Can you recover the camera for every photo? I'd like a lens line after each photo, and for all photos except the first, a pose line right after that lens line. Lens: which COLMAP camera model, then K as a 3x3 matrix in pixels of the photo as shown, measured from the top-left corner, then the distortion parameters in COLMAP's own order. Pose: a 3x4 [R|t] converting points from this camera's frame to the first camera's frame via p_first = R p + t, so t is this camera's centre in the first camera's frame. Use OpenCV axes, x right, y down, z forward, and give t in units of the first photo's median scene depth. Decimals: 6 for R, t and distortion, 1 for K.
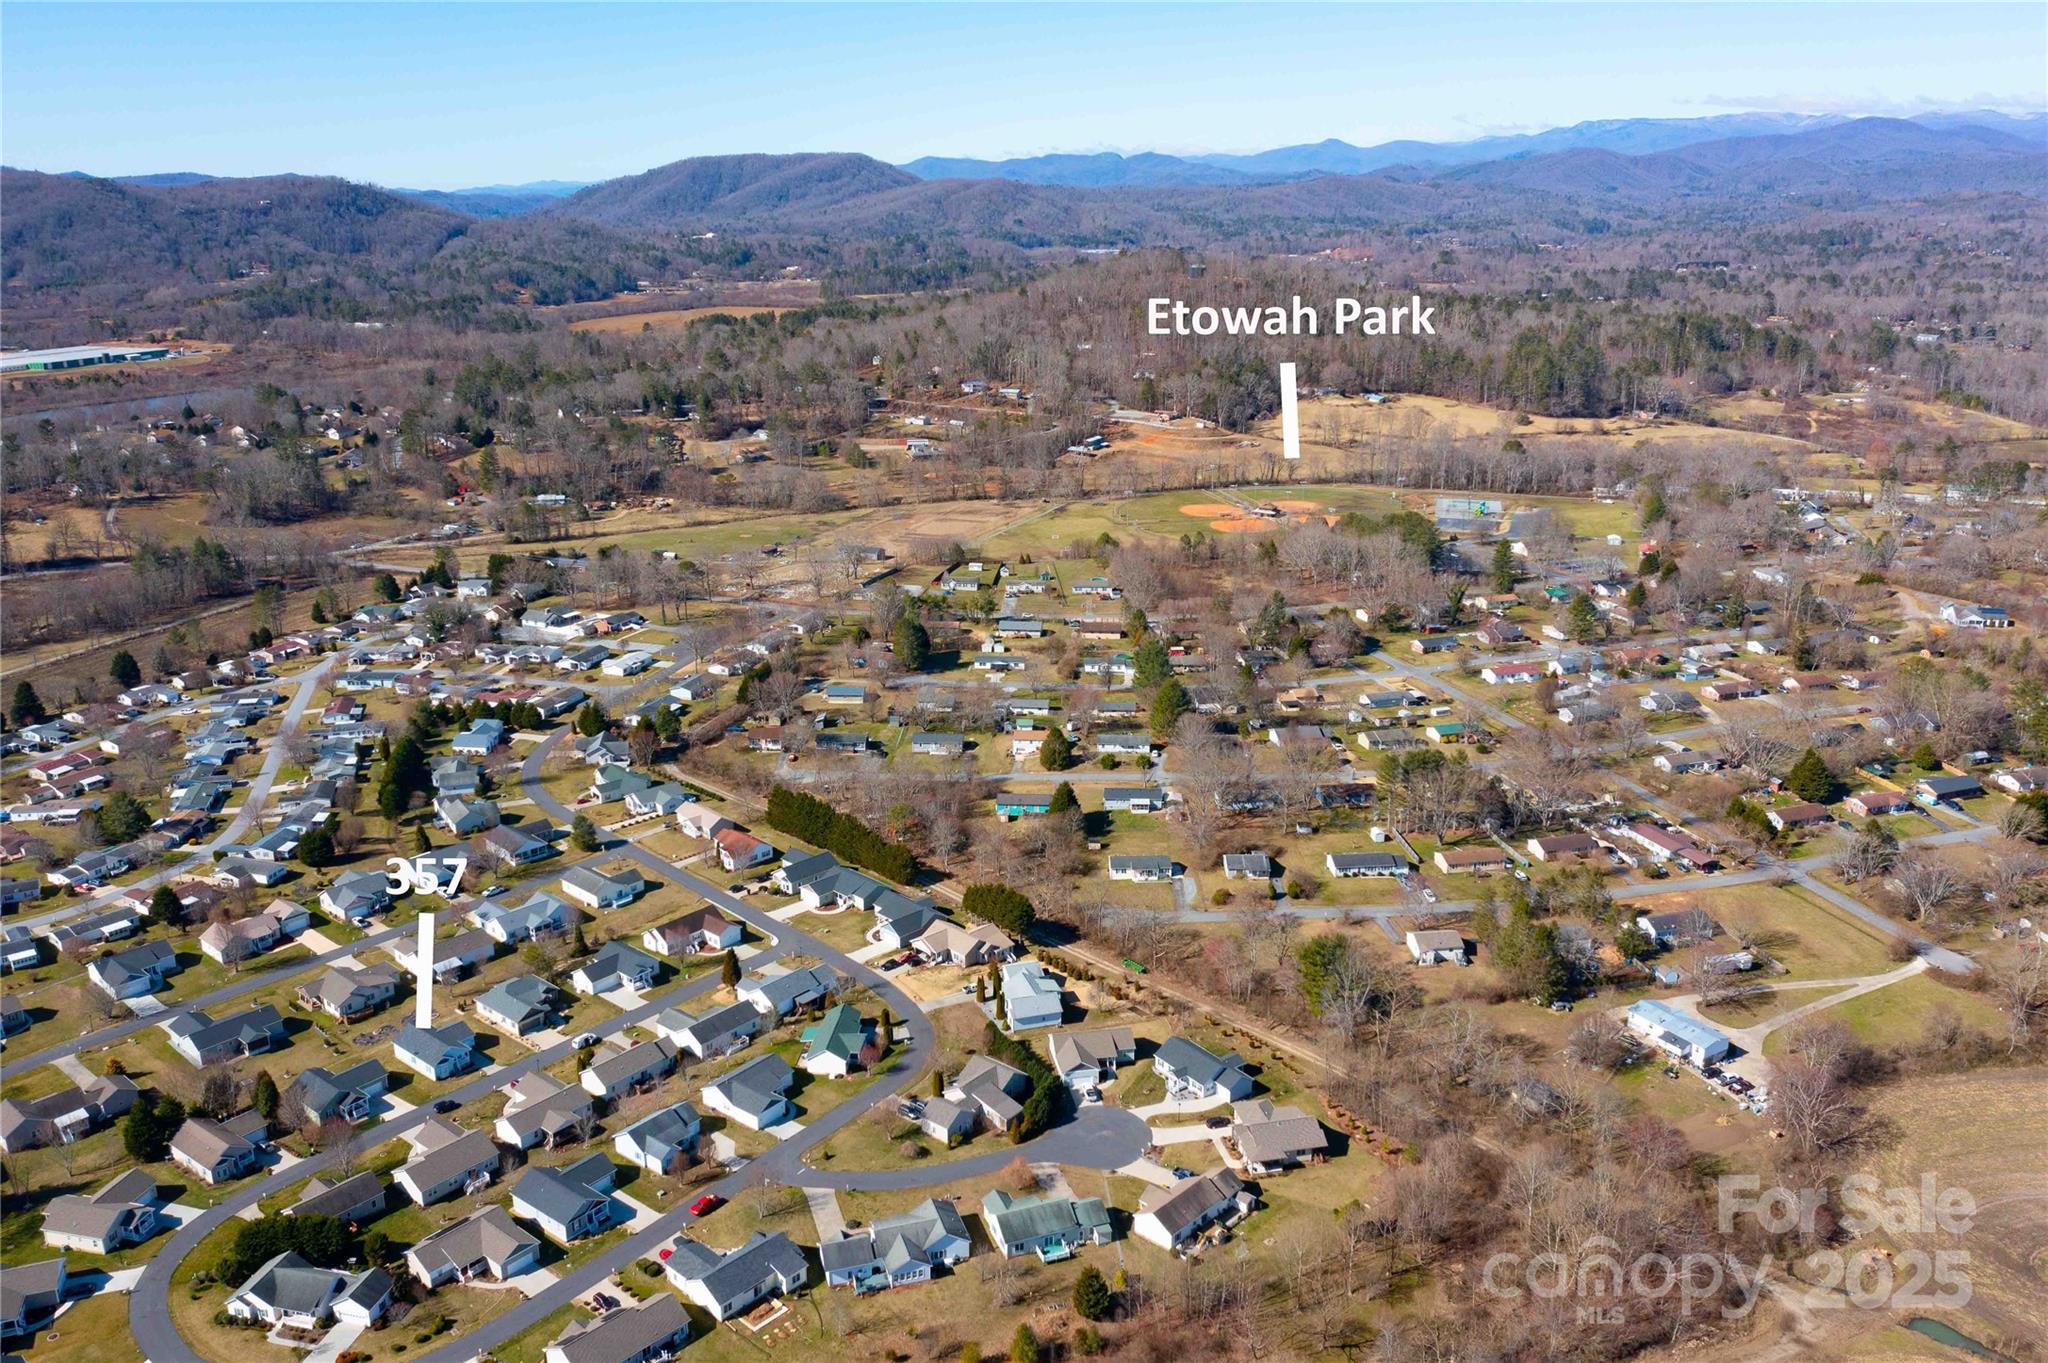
lens RADIAL K [[1602.5, 0, 1016.3], [0, 1602.5, 677.7], [0, 0, 1]] dist [-0.016250, 0.003077]
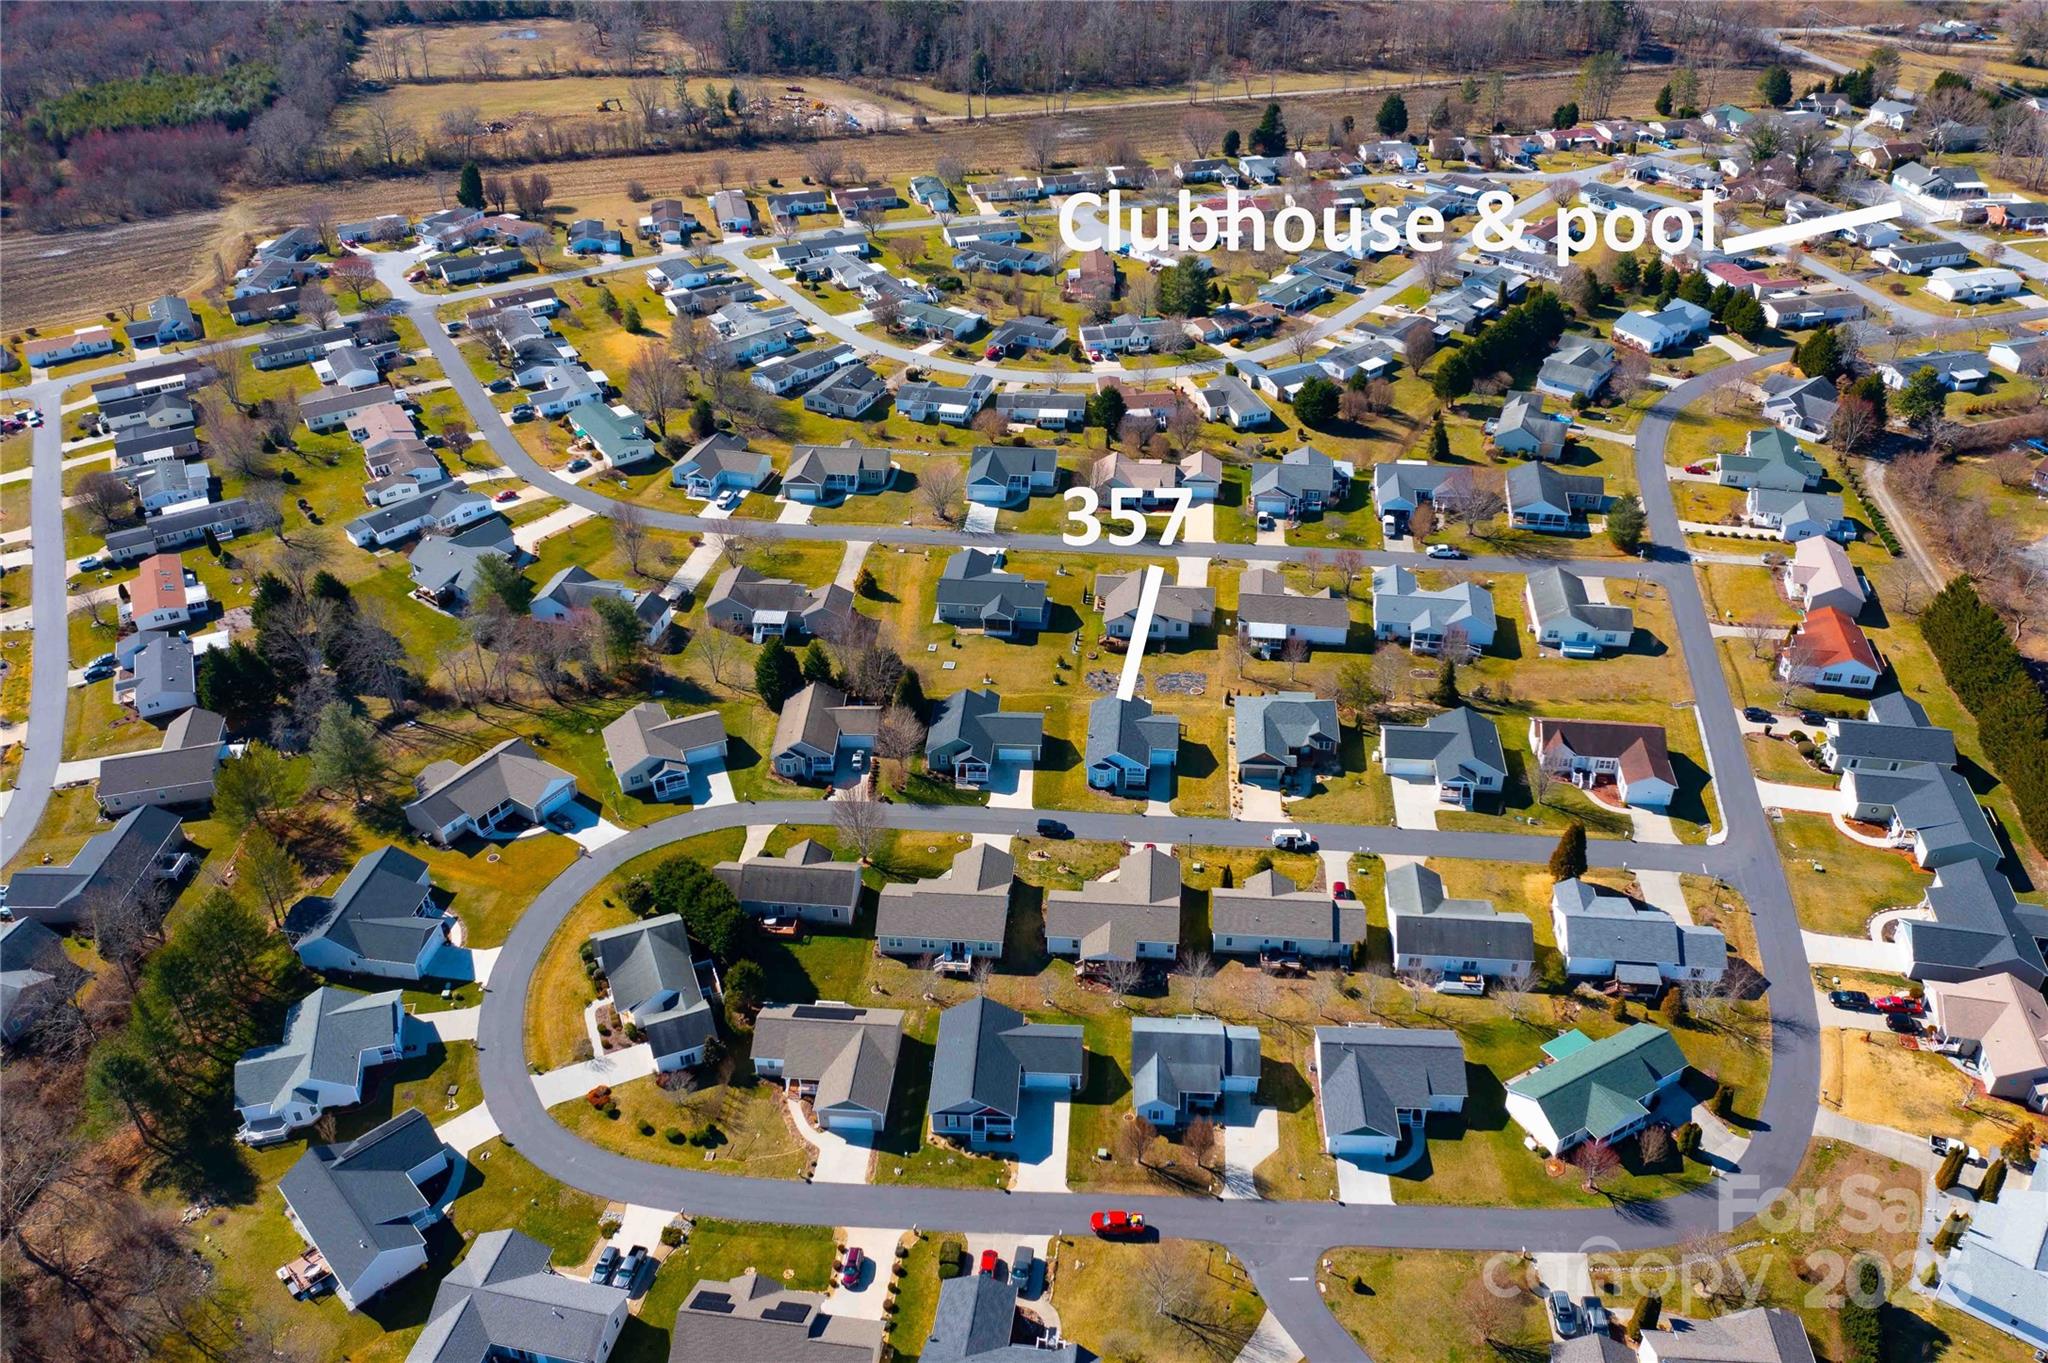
lens RADIAL K [[1602.5, 0, 1016.3], [0, 1602.5, 677.7], [0, 0, 1]] dist [-0.016250, 0.003077]
pose [[0.567614, 0.460390, -0.682535, 0.066681], [-0.228985, 0.884601, 0.406260, -0.057647], [0.790810, -0.074309, 0.607535, 0.428141]]
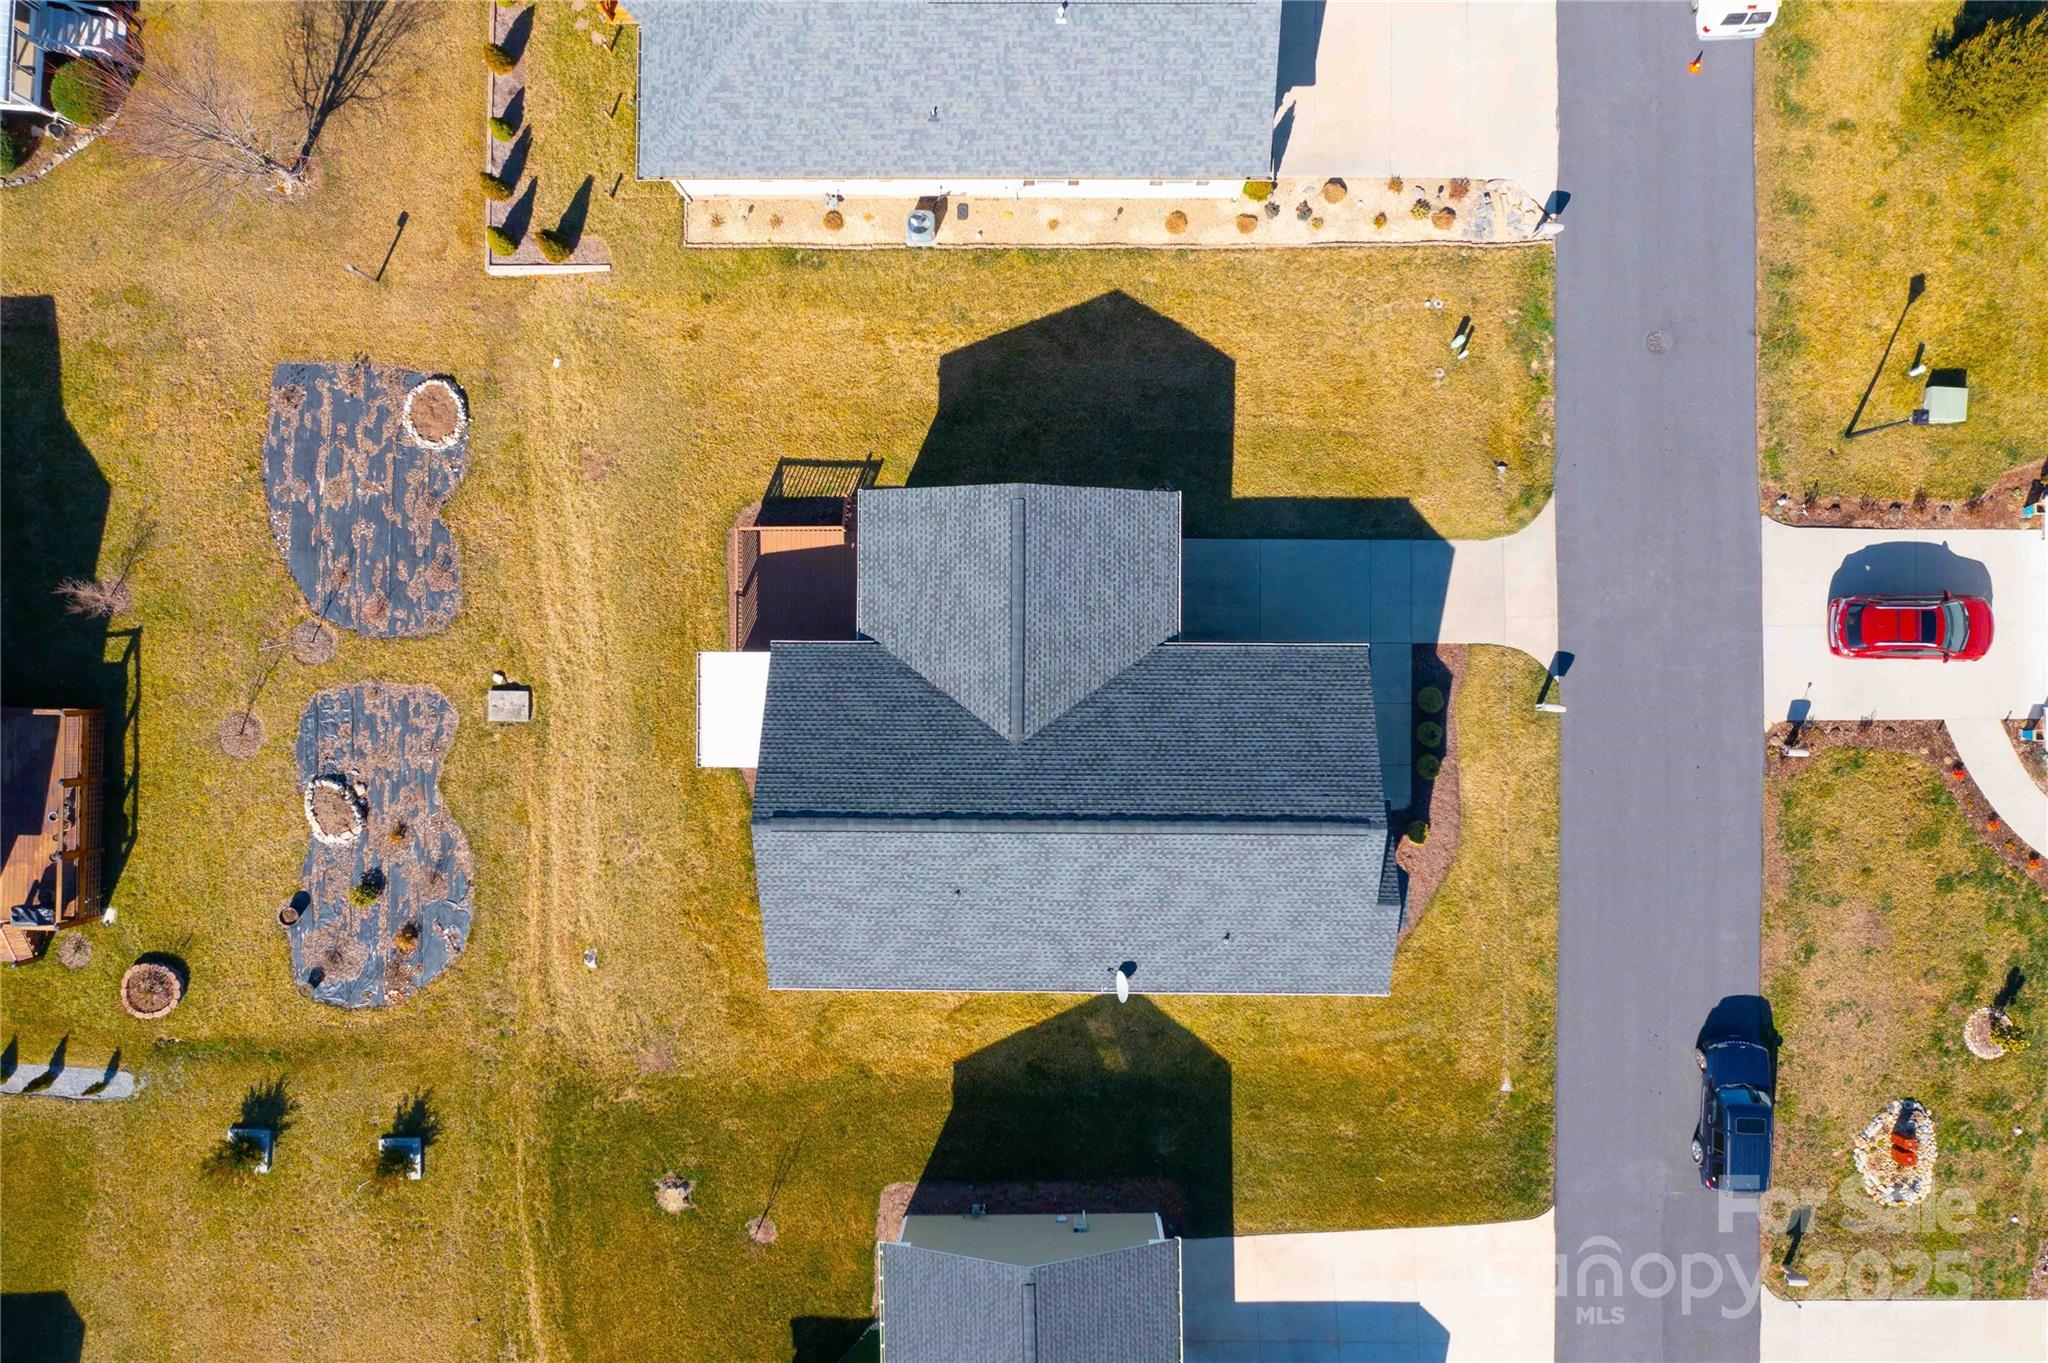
lens RADIAL K [[1602.5, 0, 1016.3], [0, 1602.5, 677.7], [0, 0, 1]] dist [-0.016250, 0.003077]
pose [[0.767692, -0.640623, -0.015846, -0.290018], [0.203194, 0.219897, 0.954127, 0.084265], [-0.607751, -0.735695, 0.298983, 0.782710]]
